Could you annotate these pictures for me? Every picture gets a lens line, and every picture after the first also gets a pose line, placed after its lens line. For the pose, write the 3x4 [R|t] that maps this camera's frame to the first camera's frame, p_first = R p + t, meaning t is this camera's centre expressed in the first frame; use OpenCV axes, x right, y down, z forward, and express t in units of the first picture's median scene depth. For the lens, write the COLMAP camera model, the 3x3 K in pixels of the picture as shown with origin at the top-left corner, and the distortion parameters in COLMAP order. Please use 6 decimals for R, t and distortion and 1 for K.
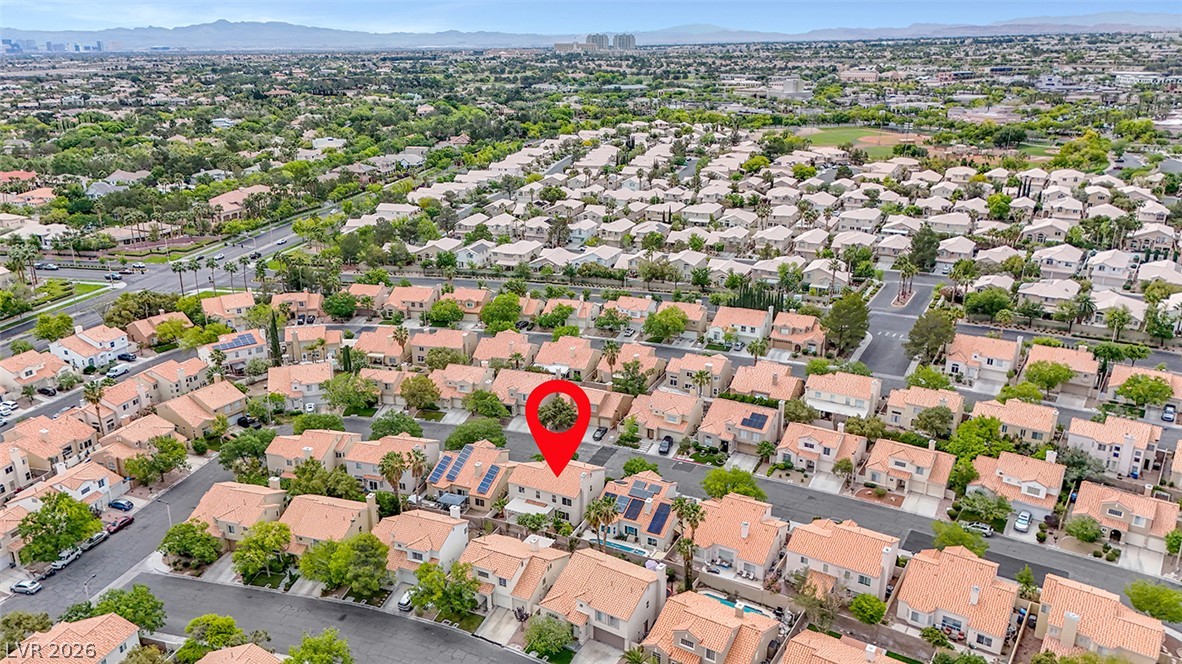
lens RADIAL K [[867.7, 0, 593.0], [0, 867.7, 336.5], [0, 0, 1]] dist [0.076816, -0.072721]
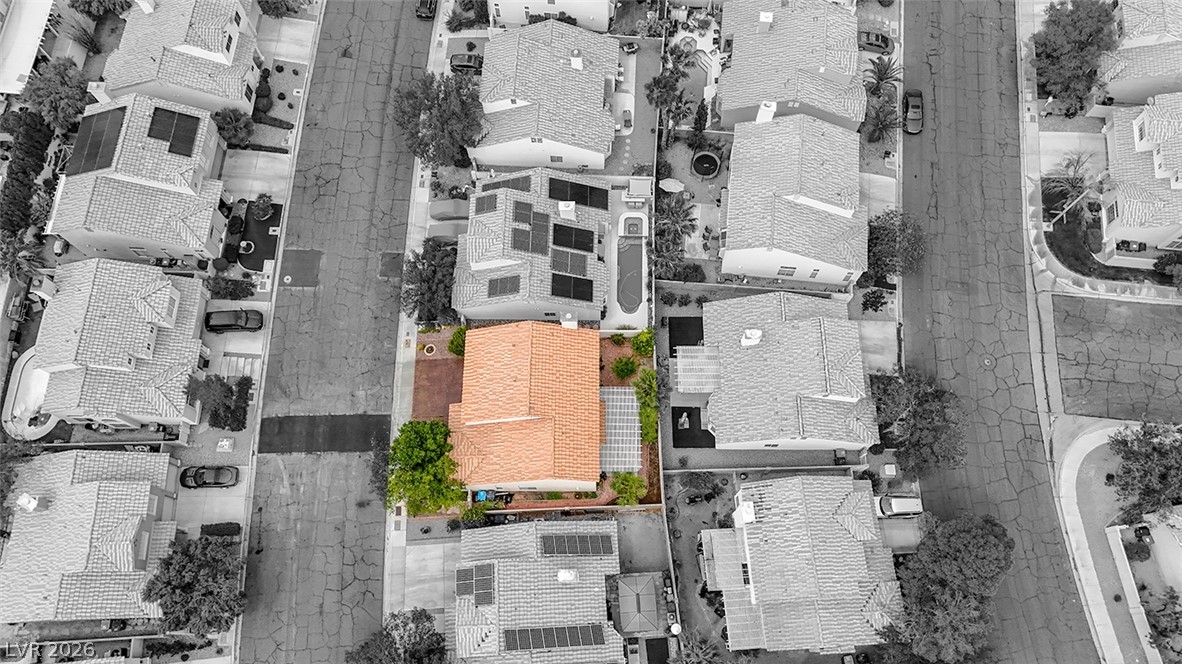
lens RADIAL K [[867.7, 0, 593.0], [0, 867.7, 336.5], [0, 0, 1]] dist [0.076816, -0.072721]
pose [[-0.432540, -0.848264, 0.305544, -0.137217], [0.302559, 0.182675, 0.935462, -0.233459], [-0.849334, 0.497069, 0.177636, 0.683899]]
